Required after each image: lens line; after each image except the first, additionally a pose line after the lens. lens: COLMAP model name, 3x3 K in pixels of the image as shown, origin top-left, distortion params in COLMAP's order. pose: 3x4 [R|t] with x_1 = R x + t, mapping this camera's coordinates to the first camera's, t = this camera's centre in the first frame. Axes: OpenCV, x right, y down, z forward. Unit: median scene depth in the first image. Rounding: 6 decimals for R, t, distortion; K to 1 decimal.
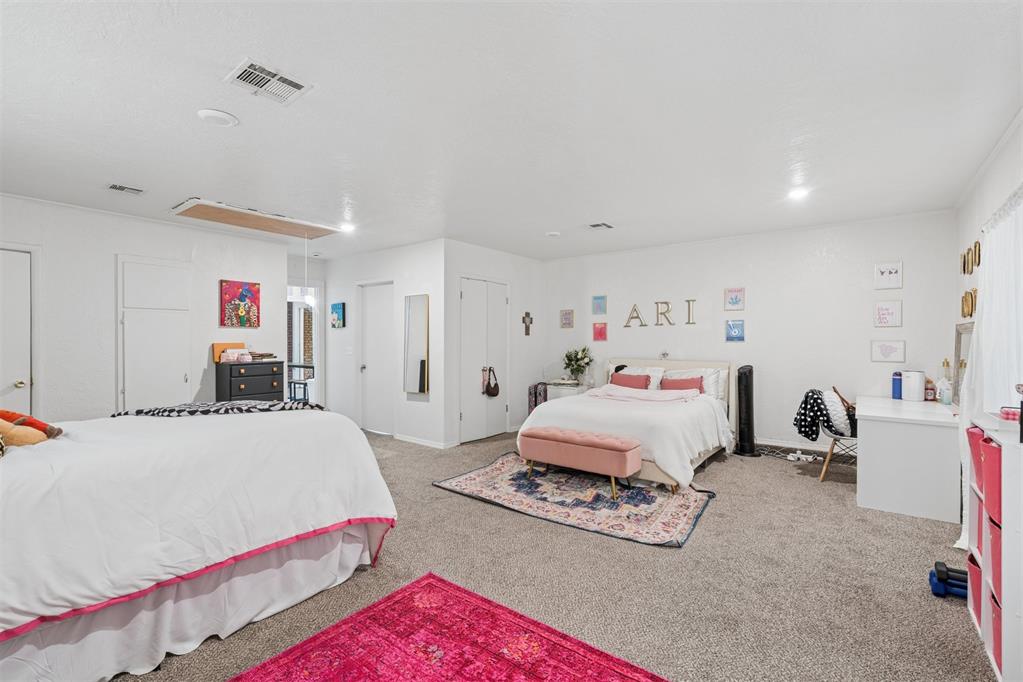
lens RADIAL K [[465.1, 0, 509.5], [0, 465.1, 345.3], [0, 0, 1]] dist [0.000512, 0.000412]
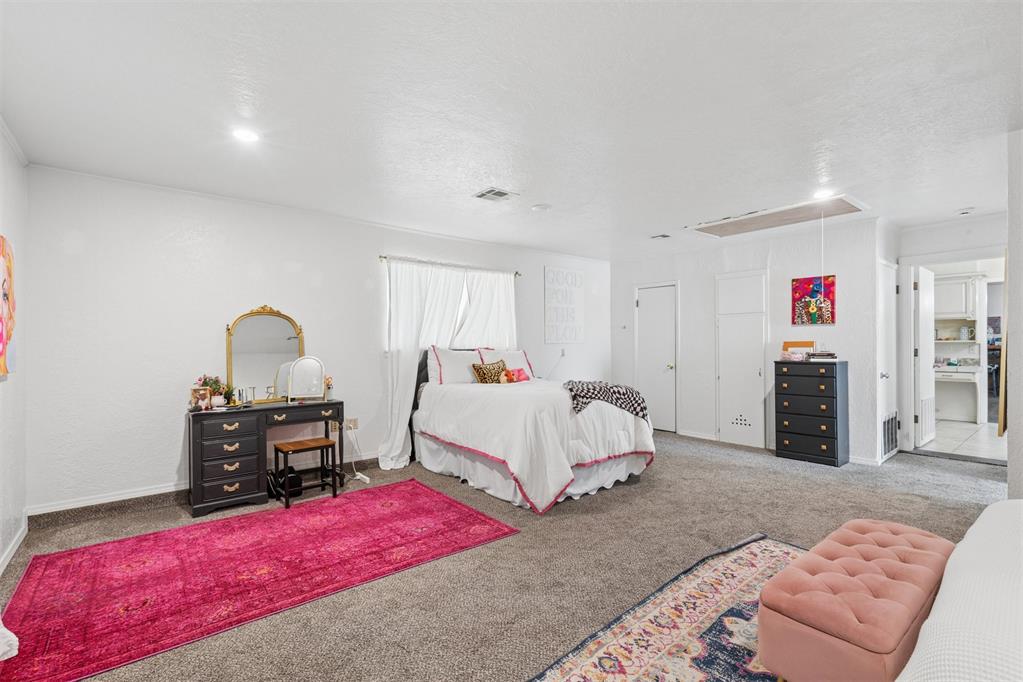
lens RADIAL K [[465.1, 0, 509.5], [0, 465.1, 345.3], [0, 0, 1]] dist [0.000512, 0.000412]
pose [[-0.237376, 0.011033, -0.971355, 0.524694], [-0.003544, 0.999919, 0.012223, -0.006583], [0.971411, 0.006344, -0.237317, 0.651323]]
